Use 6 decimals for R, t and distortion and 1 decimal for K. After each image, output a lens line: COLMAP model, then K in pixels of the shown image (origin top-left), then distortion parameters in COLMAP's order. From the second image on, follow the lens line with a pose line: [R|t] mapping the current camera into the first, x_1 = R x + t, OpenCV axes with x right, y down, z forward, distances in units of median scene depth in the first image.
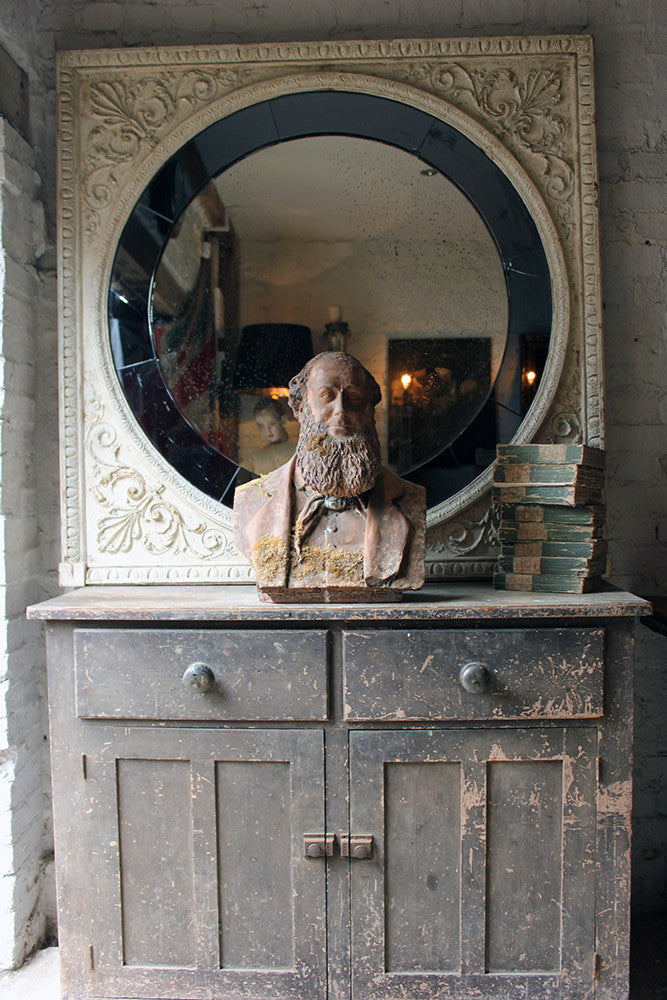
lens RADIAL K [[894.4, 0, 336.1], [0, 894.4, 500.1], [0, 0, 1]] dist [-0.140153, 0.104726]
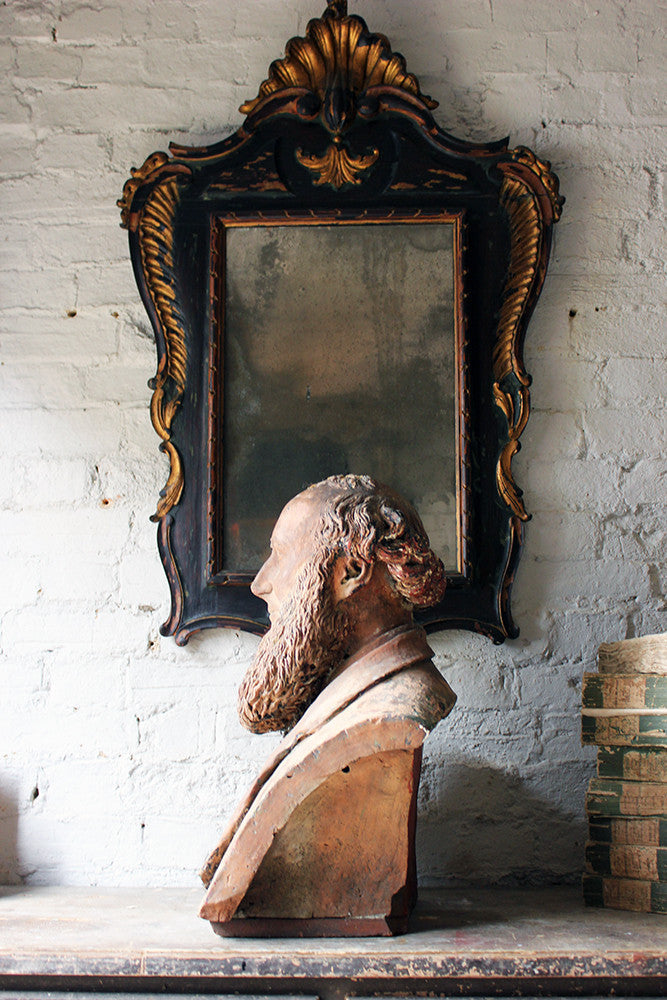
lens RADIAL K [[1166.6, 0, 338.1], [0, 1166.6, 495.1], [0, 0, 1]] dist [-0.069014, 0.000000]
pose [[0.999958, 0.004220, -0.008170, 0.006364], [-0.005840, 0.977748, -0.209702, 0.003523], [0.007103, 0.209740, 0.977731, 0.296556]]
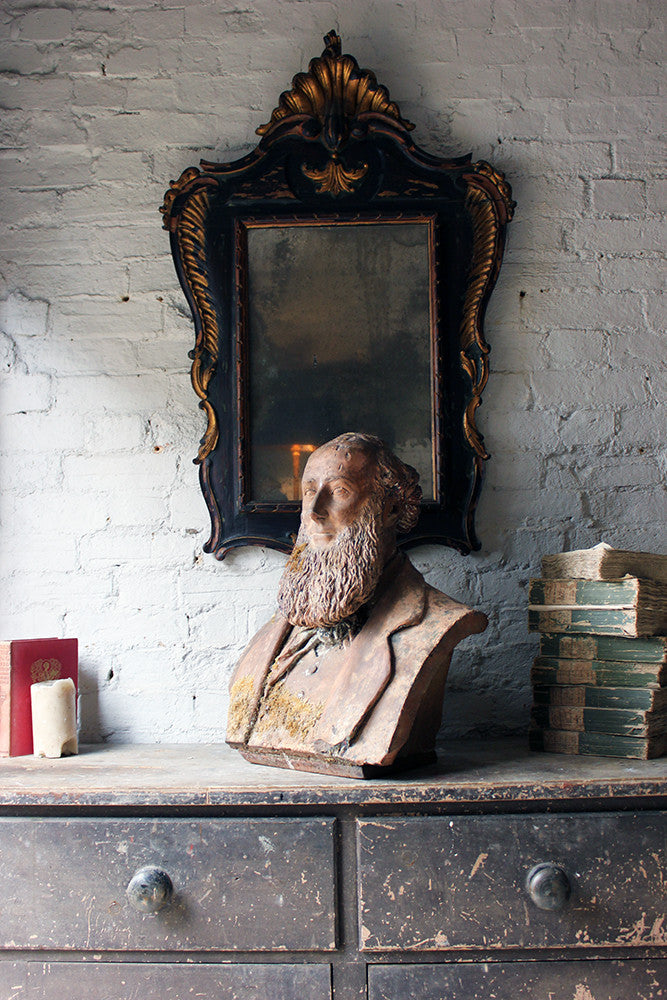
lens RADIAL K [[1000.9, 0, 338.1], [0, 1000.9, 495.9], [0, 0, 1]] dist [-0.088840, 0.000000]
pose [[0.999953, -0.009191, 0.003011, -0.007215], [0.009504, 0.991480, -0.129914, -0.003824], [-0.001791, 0.129936, 0.991521, 0.193980]]
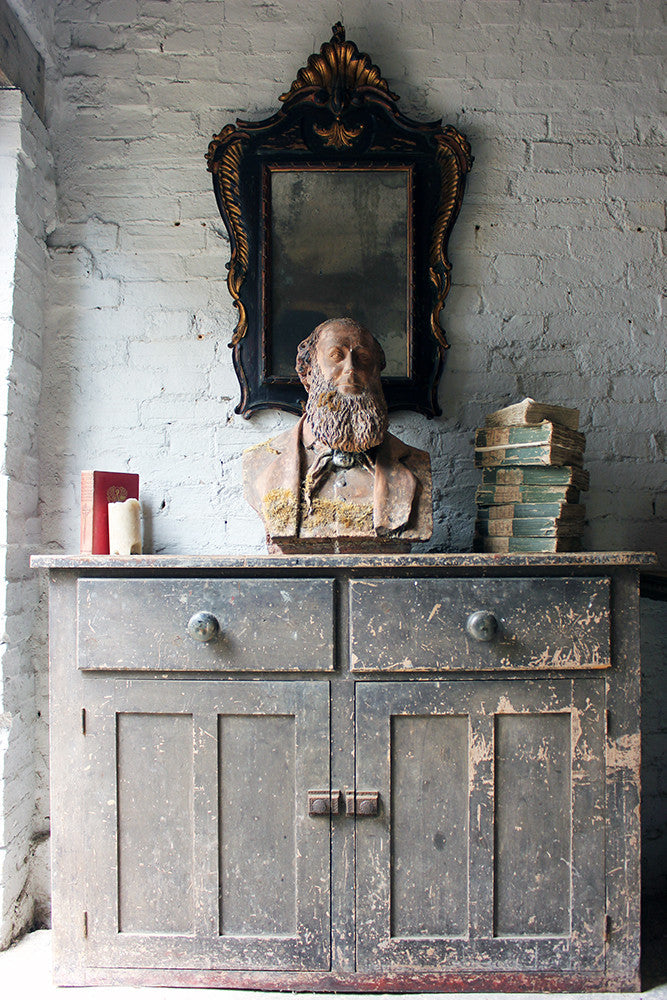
lens RADIAL K [[881.4, 0, 342.2], [0, 881.4, 493.9], [0, 0, 1]] dist [-0.133420, 0.091021]
pose [[0.999595, 0.009032, 0.026973, -0.028192], [-0.007051, 0.997334, -0.072637, 0.121675], [-0.027557, 0.072418, 0.996994, 0.012031]]
